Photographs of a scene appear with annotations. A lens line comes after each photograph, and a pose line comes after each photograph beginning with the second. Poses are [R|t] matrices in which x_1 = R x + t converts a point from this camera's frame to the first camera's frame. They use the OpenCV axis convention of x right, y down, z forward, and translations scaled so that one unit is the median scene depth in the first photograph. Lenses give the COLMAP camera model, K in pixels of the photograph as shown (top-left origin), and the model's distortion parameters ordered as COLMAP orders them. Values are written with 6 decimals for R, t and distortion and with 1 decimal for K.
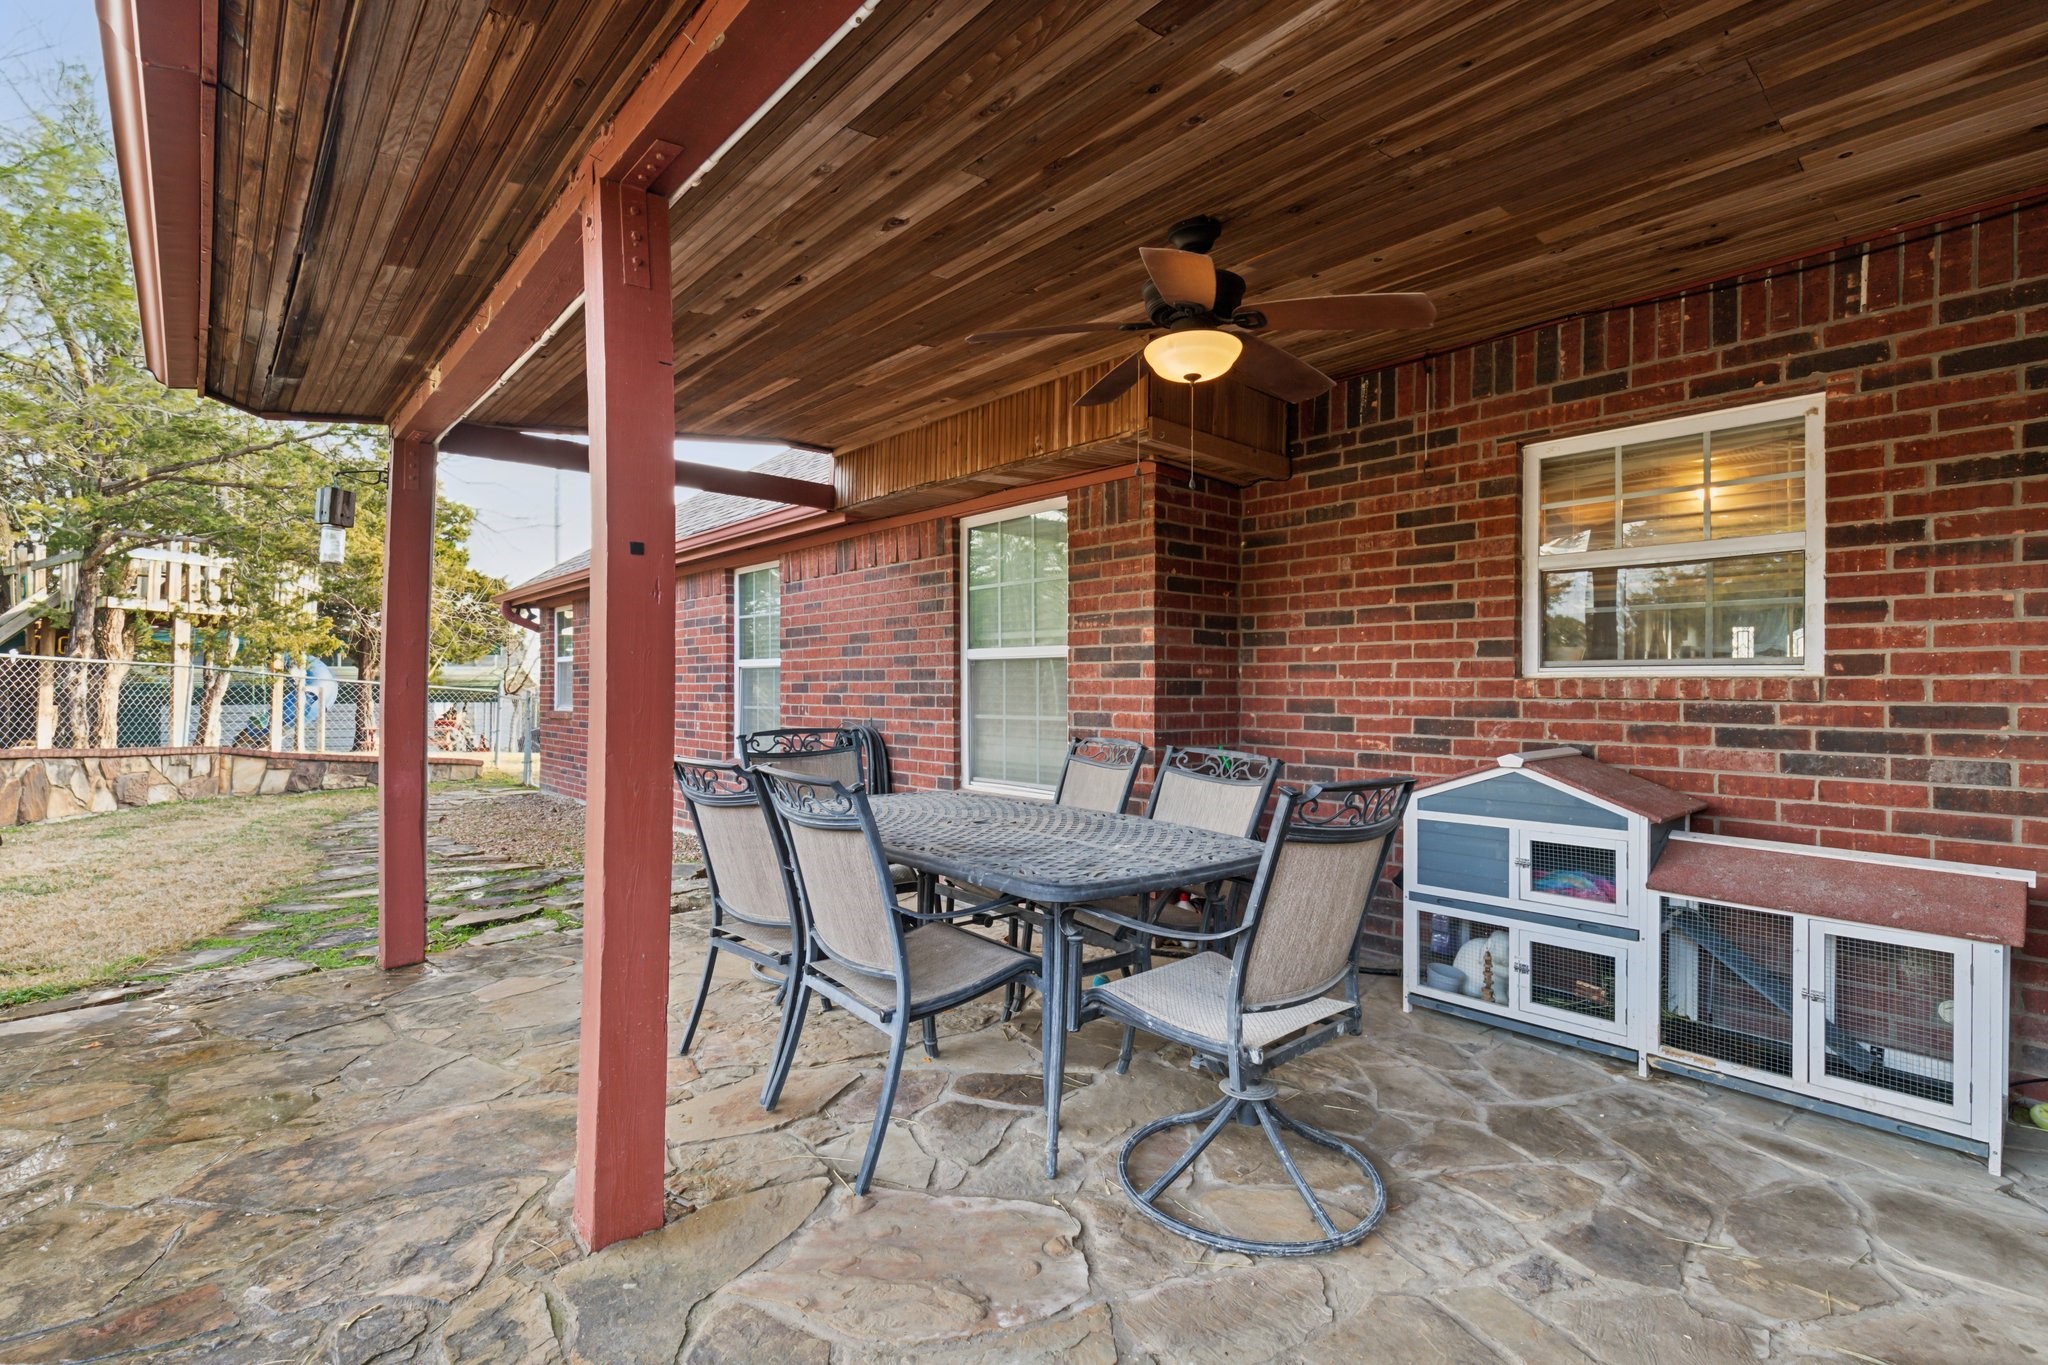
lens RADIAL K [[934.5, 0, 1024.0], [0, 934.5, 682.5], [0, 0, 1]] dist [0.001060, -0.000192]
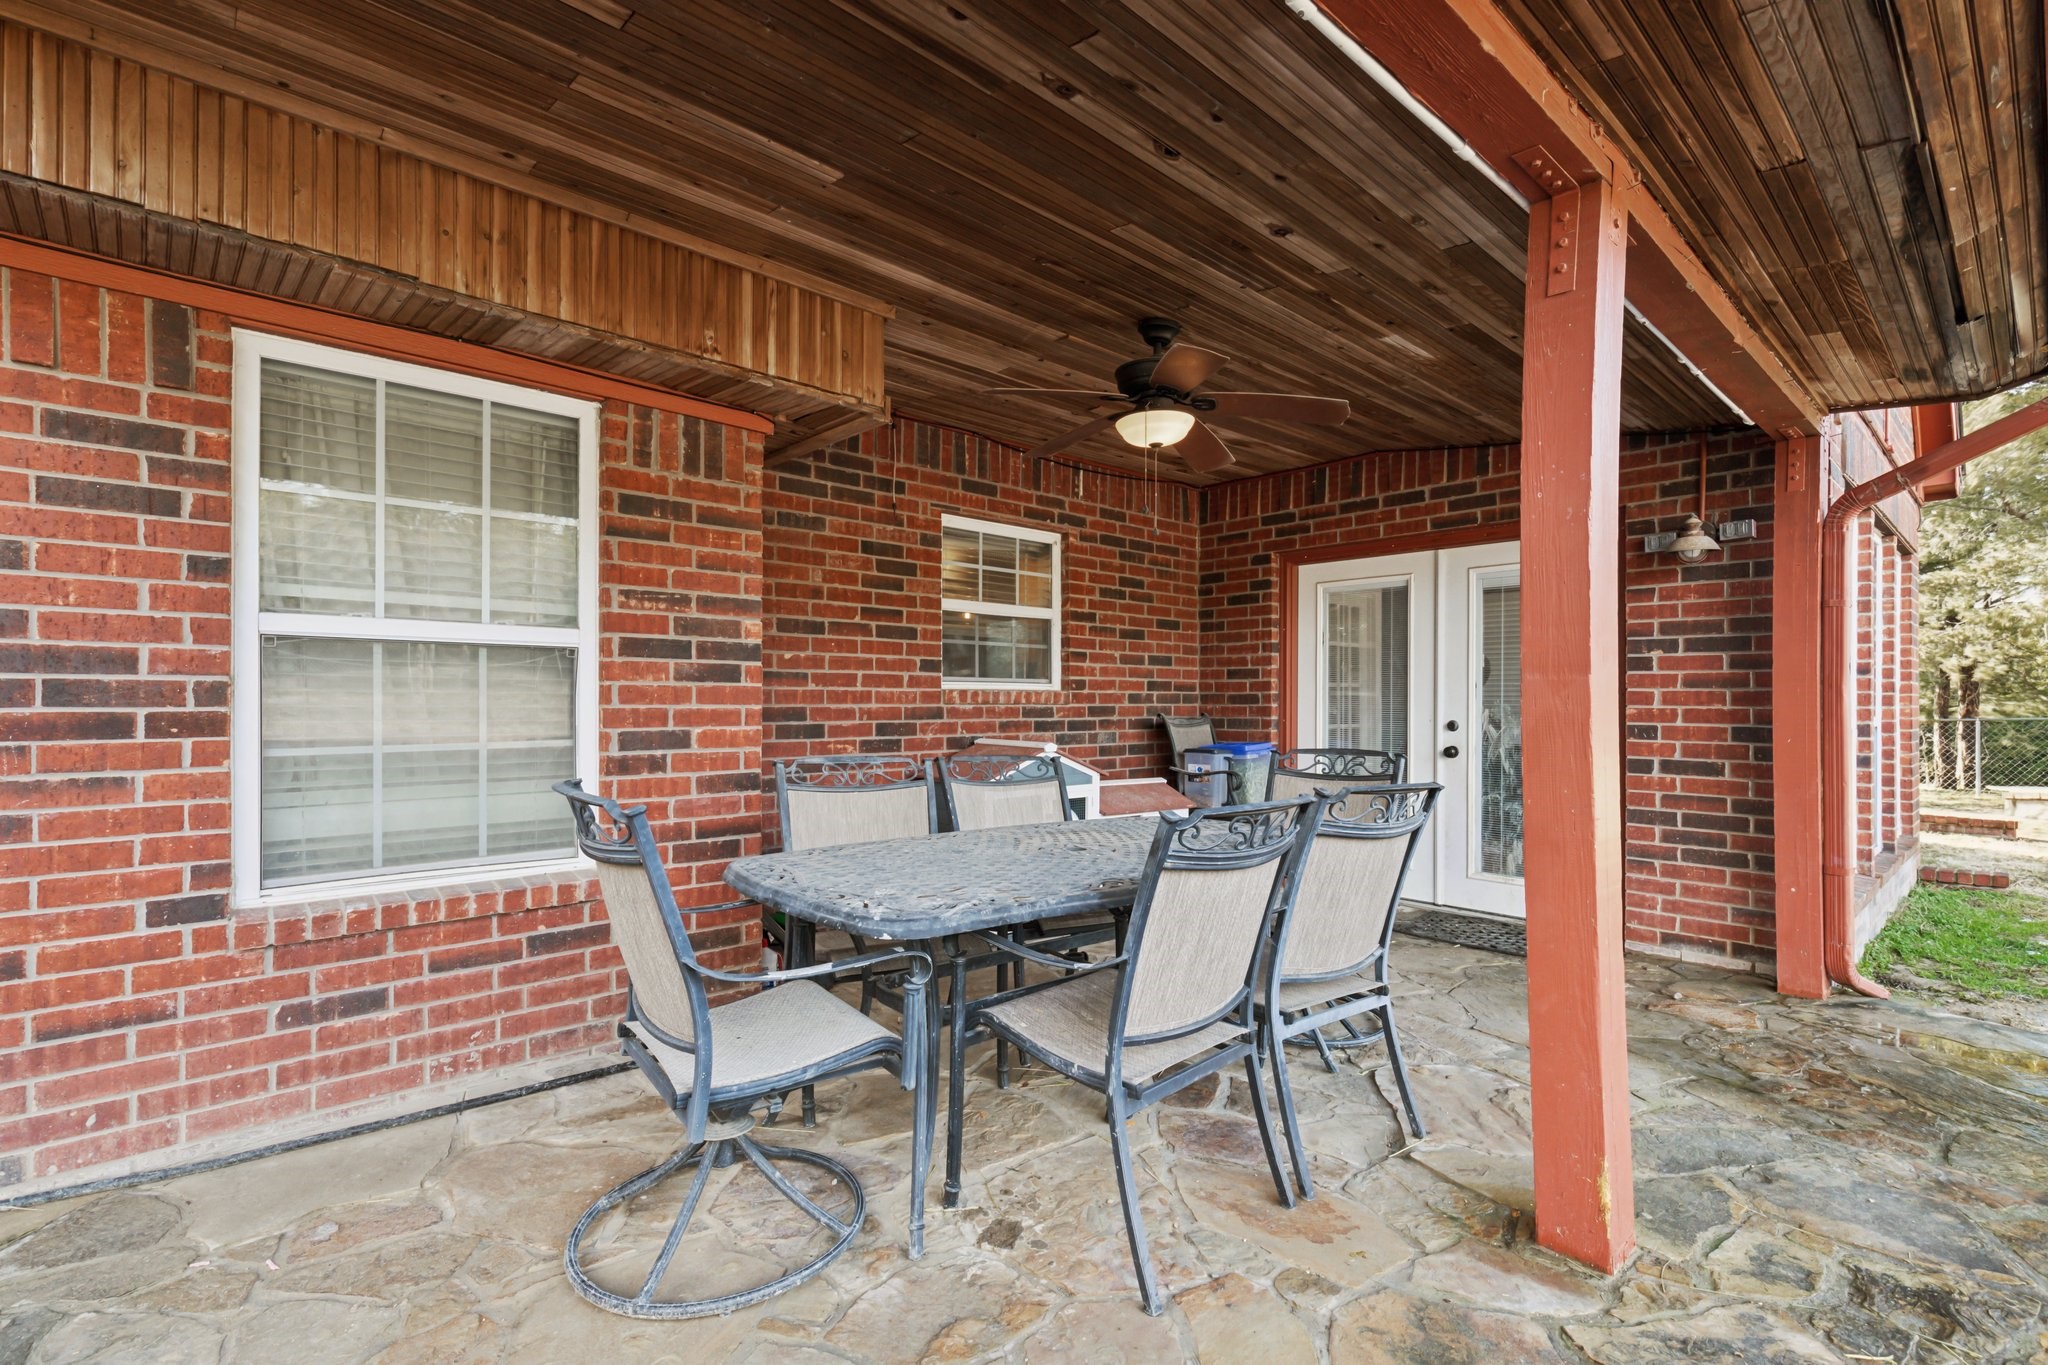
lens RADIAL K [[950.1, 0, 1016.6], [0, 950.1, 689.9], [0, 0, 1]] dist [0.010895, -0.000523]
pose [[-0.022805, 0.007373, 0.999713, -0.731629], [-0.009753, 0.999924, -0.007597, 0.005118], [-0.999692, -0.009924, -0.022731, 0.831762]]
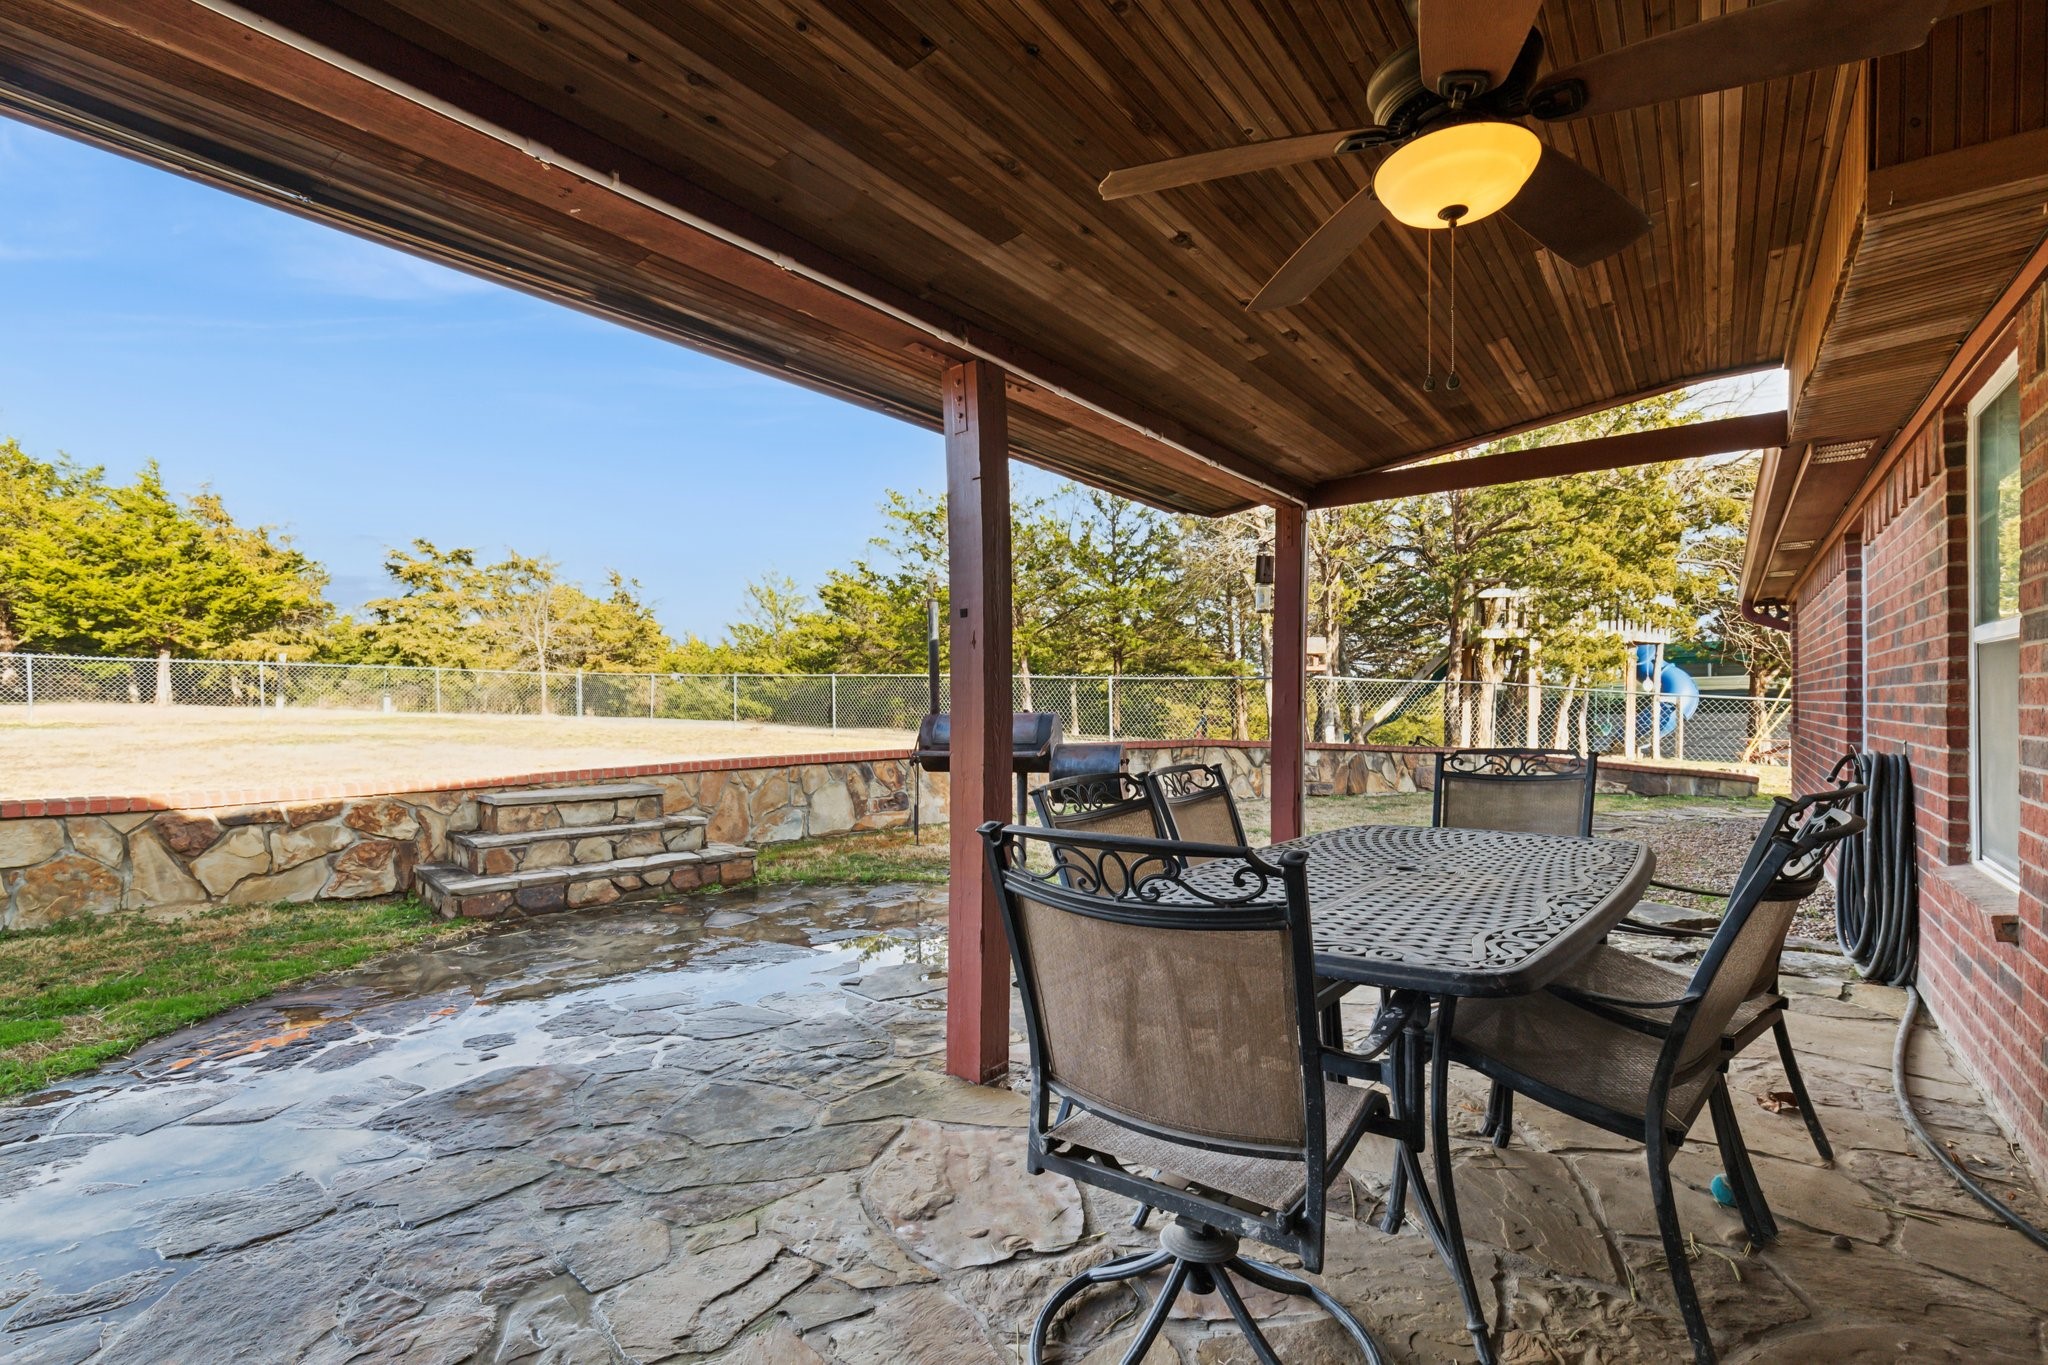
lens RADIAL K [[931.9, 0, 1021.6], [0, 931.9, 708.8], [0, 0, 1]] dist [0.003387, 0.000043]
pose [[0.202457, -0.000592, -0.979291, 0.516130], [0.019094, 0.999812, 0.003344, 0.002515], [0.979105, -0.019376, 0.202430, 0.396970]]
